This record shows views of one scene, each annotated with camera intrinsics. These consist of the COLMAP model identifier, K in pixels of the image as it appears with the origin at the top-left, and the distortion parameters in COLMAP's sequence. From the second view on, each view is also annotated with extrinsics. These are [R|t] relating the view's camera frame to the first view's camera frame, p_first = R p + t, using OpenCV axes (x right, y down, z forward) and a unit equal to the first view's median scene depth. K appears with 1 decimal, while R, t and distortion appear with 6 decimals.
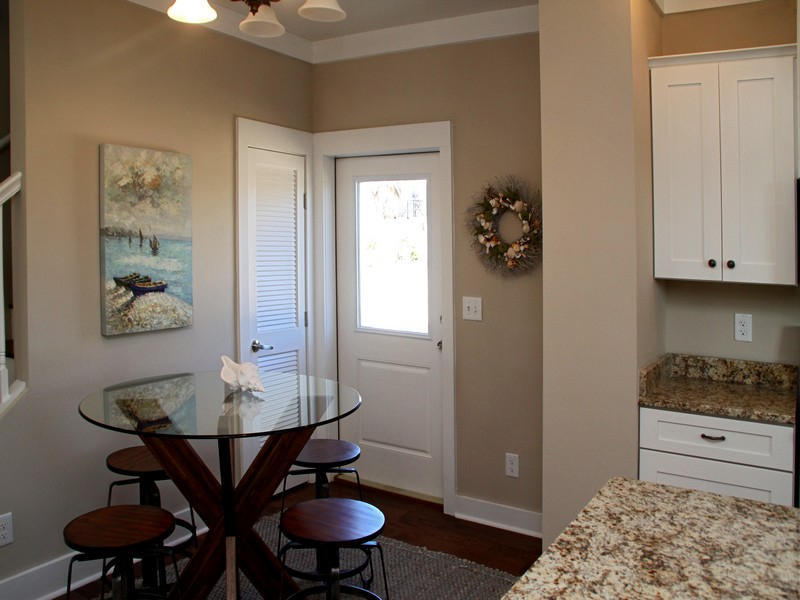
lens RADIAL K [[719.6, 0, 397.3], [0, 719.6, 254.0], [0, 0, 1]] dist [-0.092444, 0.019565]
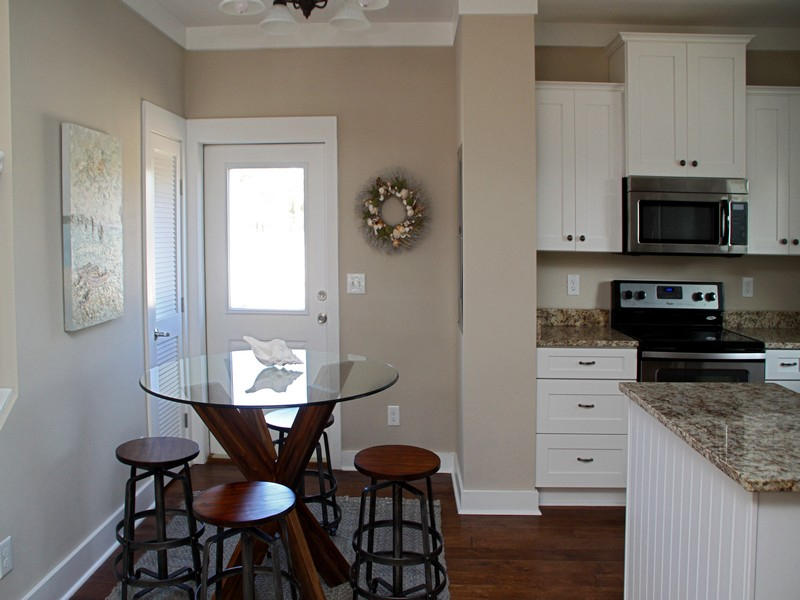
lens RADIAL K [[719.6, 0, 397.3], [0, 719.6, 254.0], [0, 0, 1]] dist [-0.092444, 0.019565]
pose [[0.857280, -0.034183, 0.513714, -0.447211], [0.022994, 0.999340, 0.028123, -0.001488], [-0.514337, -0.012297, 0.857500, -0.007081]]
